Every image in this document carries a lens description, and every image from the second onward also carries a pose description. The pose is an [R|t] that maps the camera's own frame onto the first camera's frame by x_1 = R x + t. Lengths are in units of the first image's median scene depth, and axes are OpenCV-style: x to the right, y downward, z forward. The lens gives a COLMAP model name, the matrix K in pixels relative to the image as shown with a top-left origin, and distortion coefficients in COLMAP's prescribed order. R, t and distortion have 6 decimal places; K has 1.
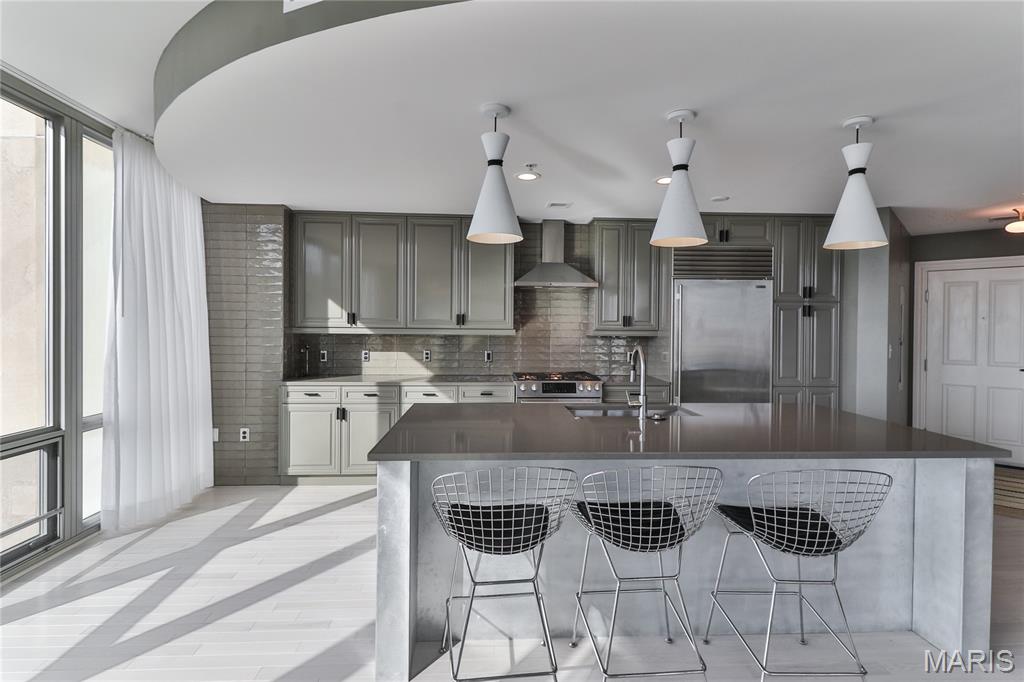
lens RADIAL K [[526.3, 0, 518.4], [0, 526.3, 329.5], [0, 0, 1]] dist [0.039239, -0.022614]
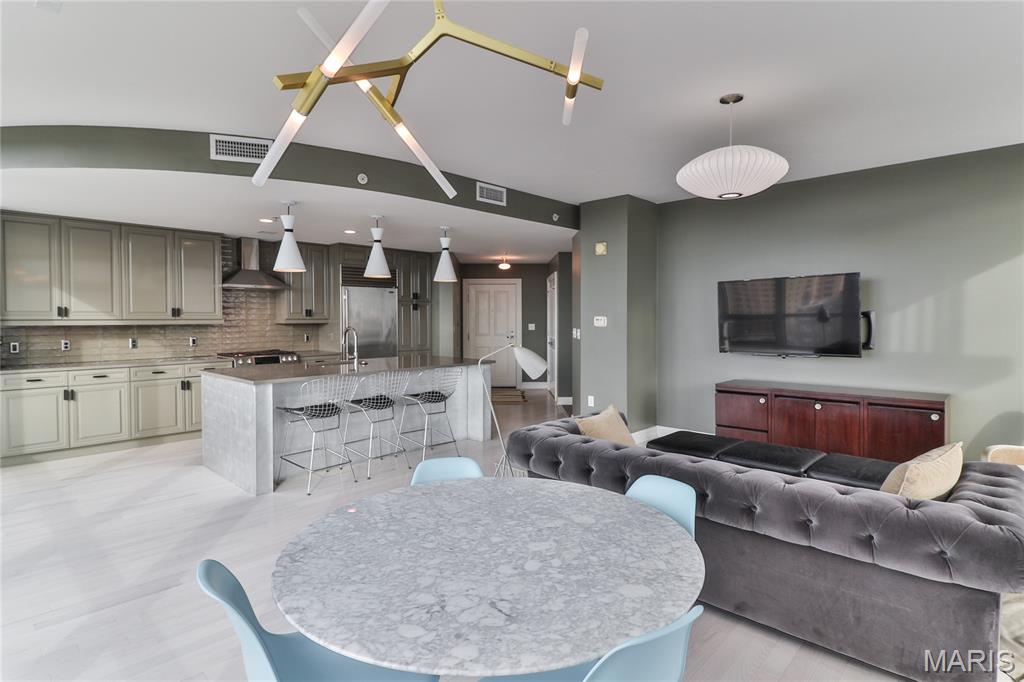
lens RADIAL K [[526.3, 0, 518.4], [0, 526.3, 329.5], [0, 0, 1]] dist [0.039239, -0.022614]
pose [[0.730867, -0.027043, 0.681984, -0.387847], [0.014841, 0.999608, 0.023733, 0.003400], [-0.682359, -0.007224, 0.730982, -0.491906]]
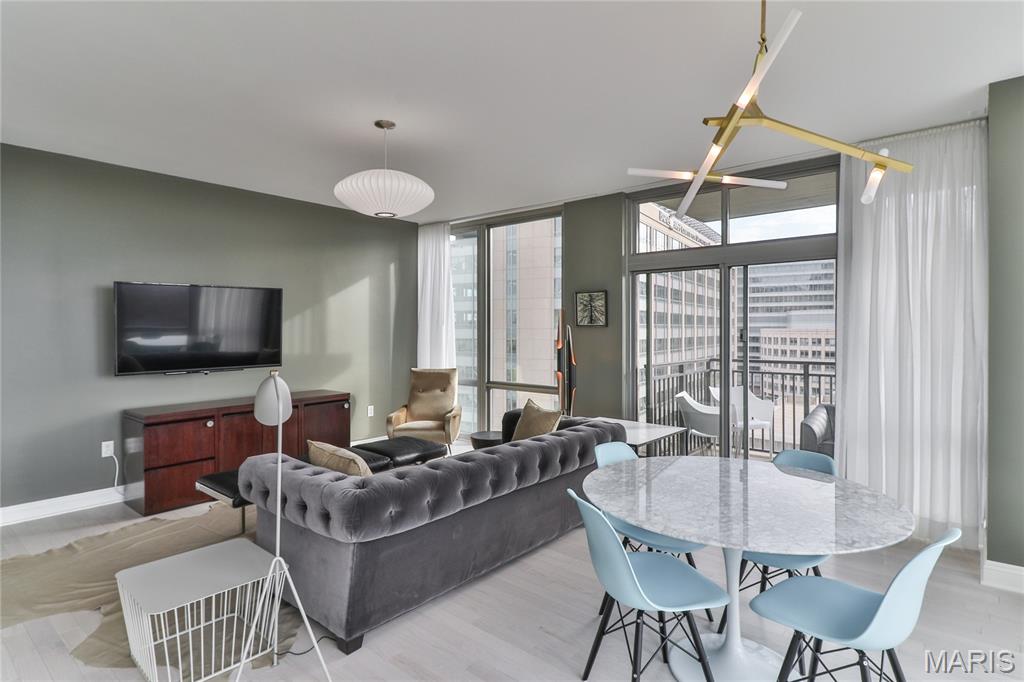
lens RADIAL K [[526.3, 0, 518.4], [0, 526.3, 329.5], [0, 0, 1]] dist [0.039239, -0.022614]
pose [[-0.718511, -0.010604, 0.695435, -0.362006], [-0.003487, 0.999926, 0.011645, -0.002040], [-0.695507, 0.005942, -0.718495, 0.208586]]
